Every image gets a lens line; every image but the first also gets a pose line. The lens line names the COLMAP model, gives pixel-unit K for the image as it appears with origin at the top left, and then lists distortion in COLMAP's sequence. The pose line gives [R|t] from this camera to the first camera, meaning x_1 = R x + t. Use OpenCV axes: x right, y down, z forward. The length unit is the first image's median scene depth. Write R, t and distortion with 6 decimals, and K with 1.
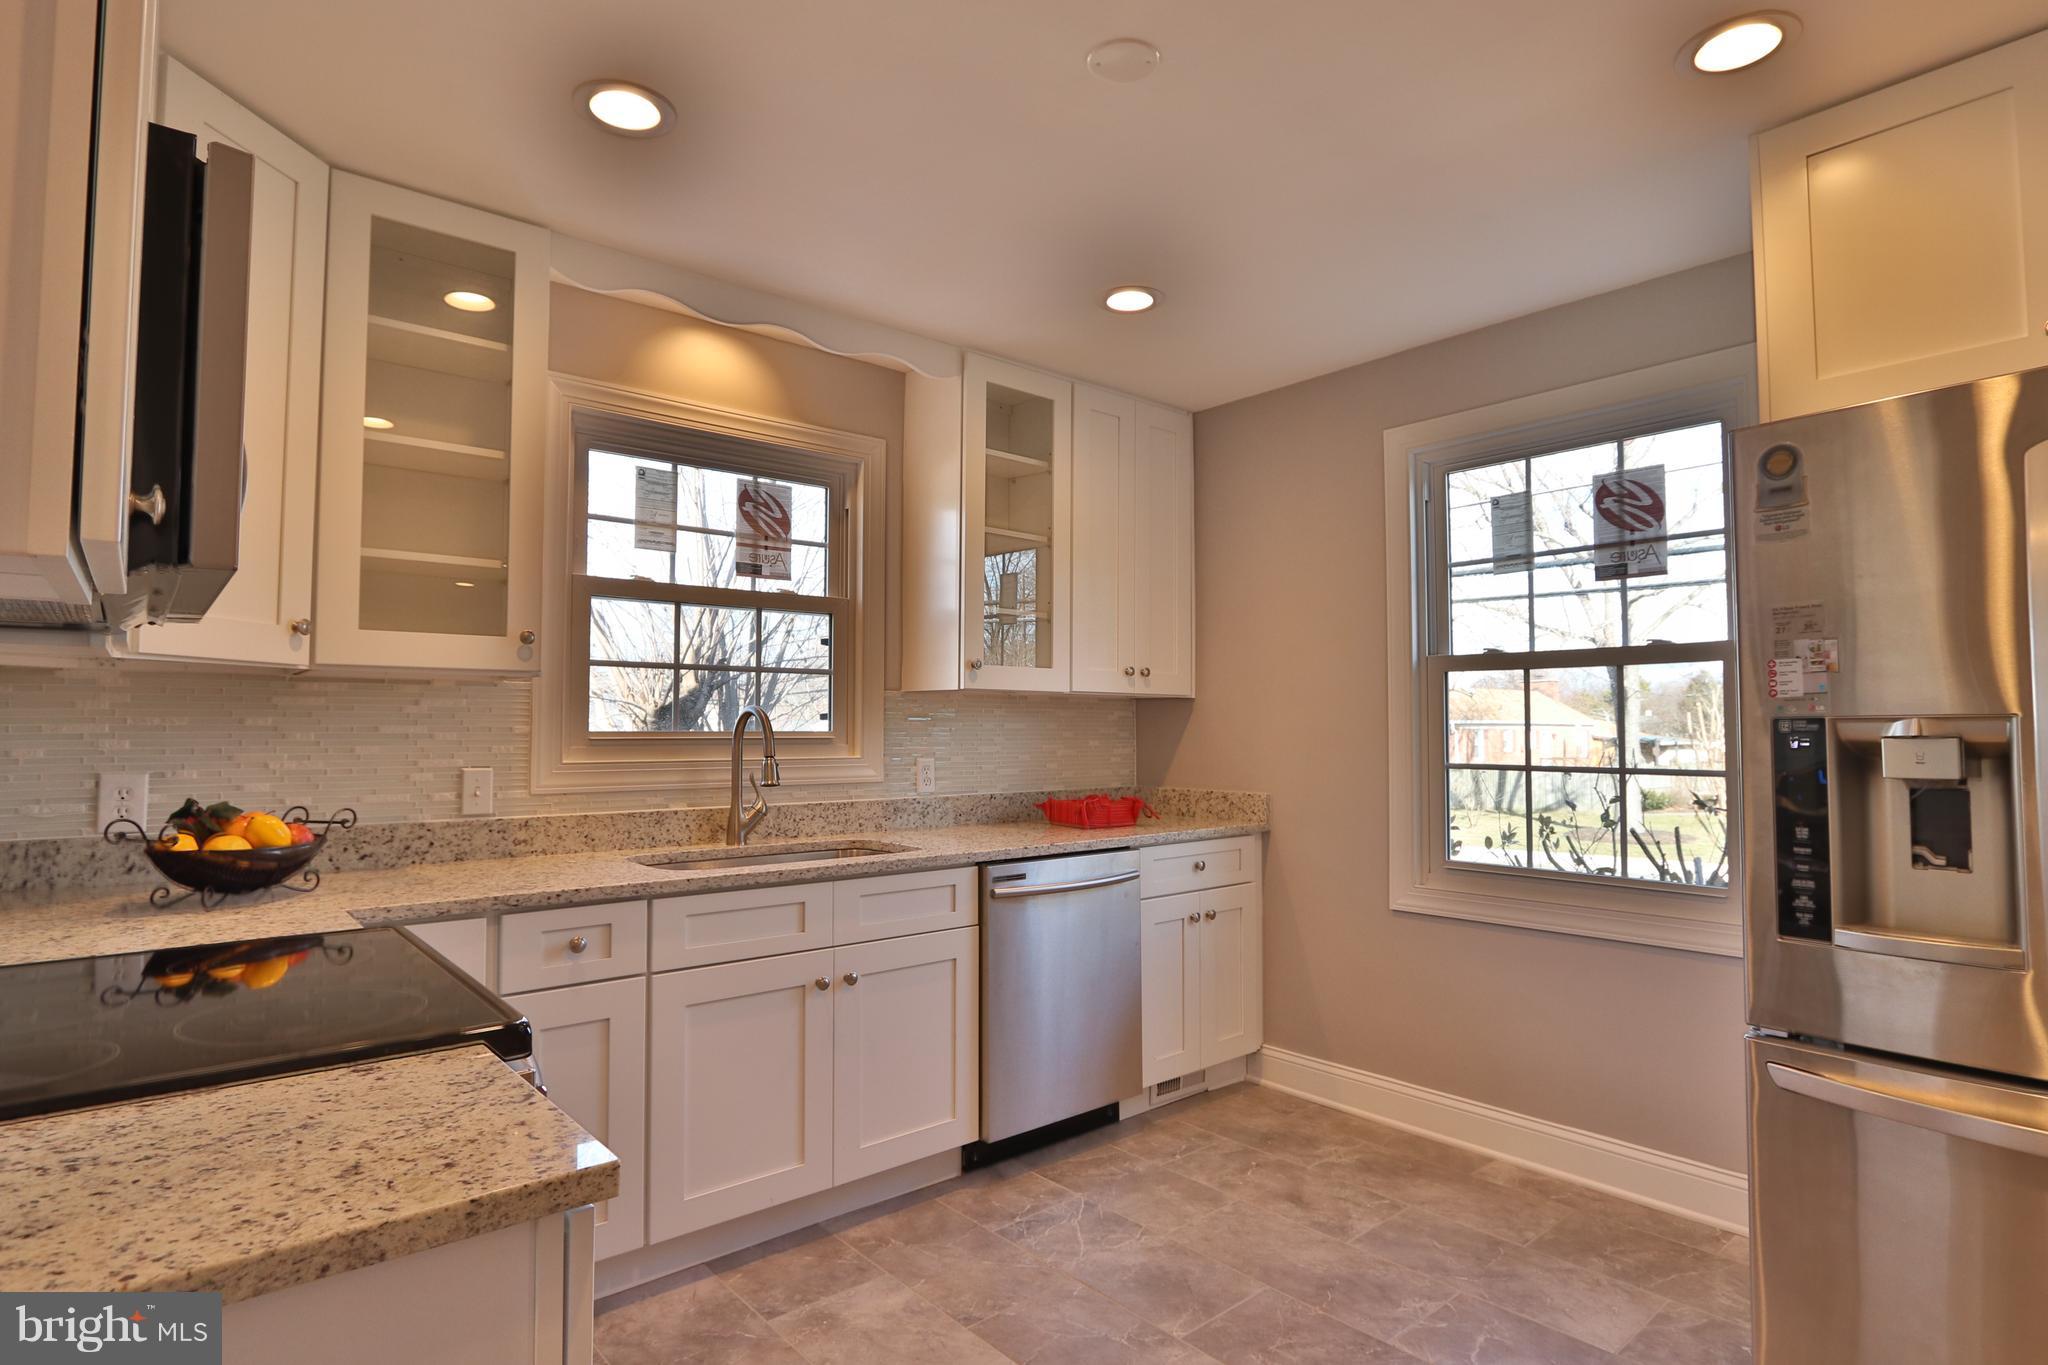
lens RADIAL K [[1063.5, 0, 1019.4], [0, 1063.5, 687.7], [0, 0, 1]] dist [-0.017085, 0.005920]
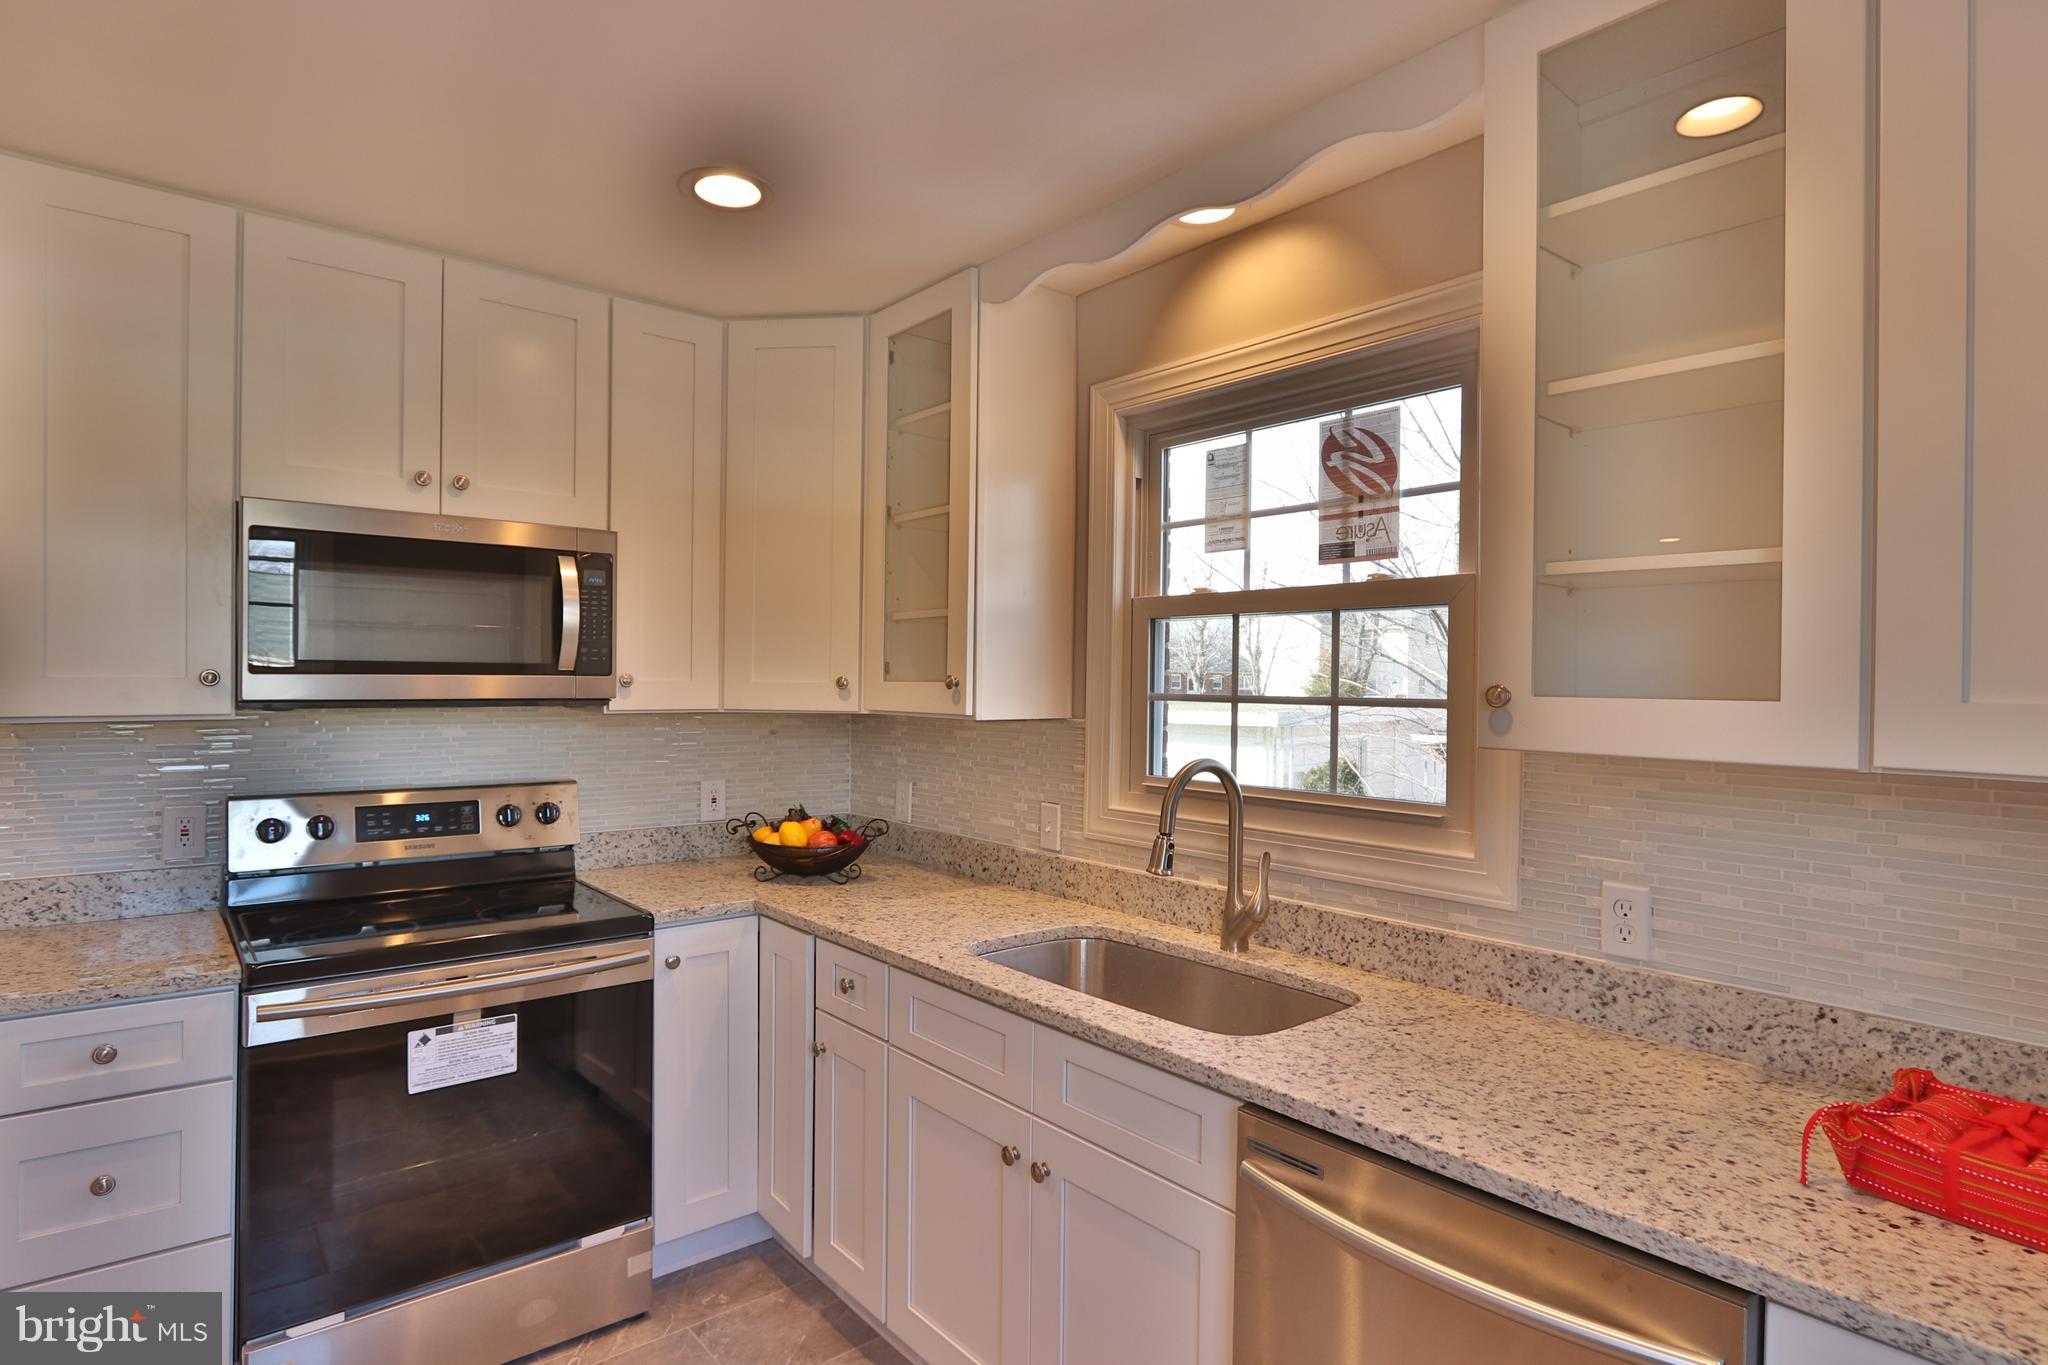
lens RADIAL K [[1063.5, 0, 1019.4], [0, 1063.5, 687.7], [0, 0, 1]] dist [-0.017085, 0.005920]
pose [[-0.001590, 0.002641, -0.999995, 0.467150], [0.024580, 0.999694, 0.002602, -0.035810], [0.999697, -0.024576, -0.001654, 0.887421]]
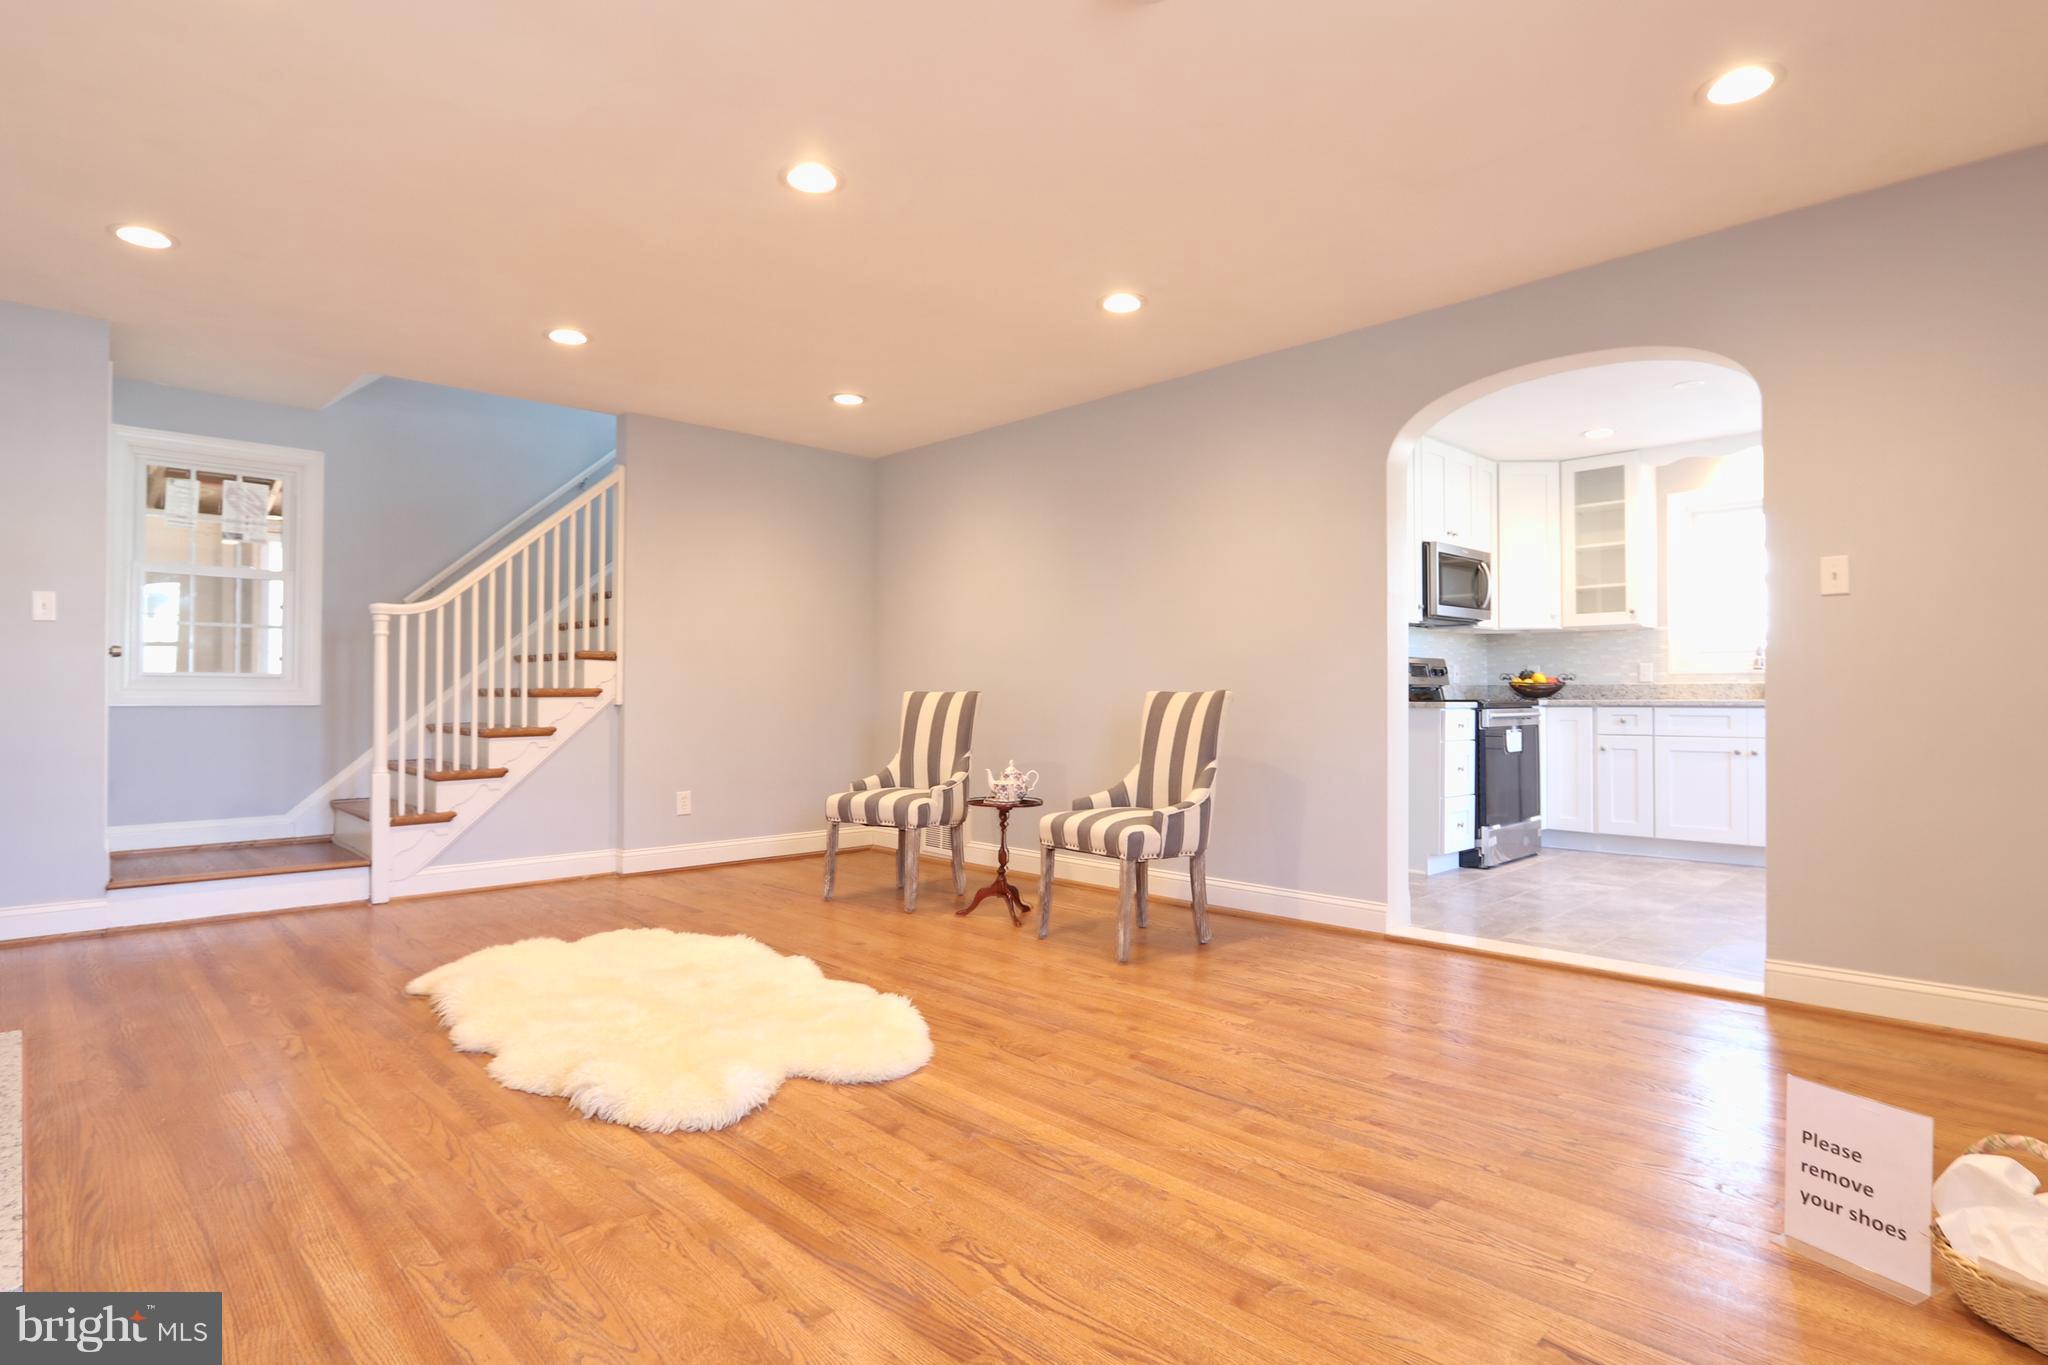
lens RADIAL K [[1063.5, 0, 1019.4], [0, 1063.5, 687.7], [0, 0, 1]] dist [-0.017085, 0.005920]
pose [[0.068573, -0.010308, -0.997593, 1.708123], [0.040287, 0.999160, -0.007555, 0.084401], [0.996832, -0.039672, 0.068930, -0.588732]]
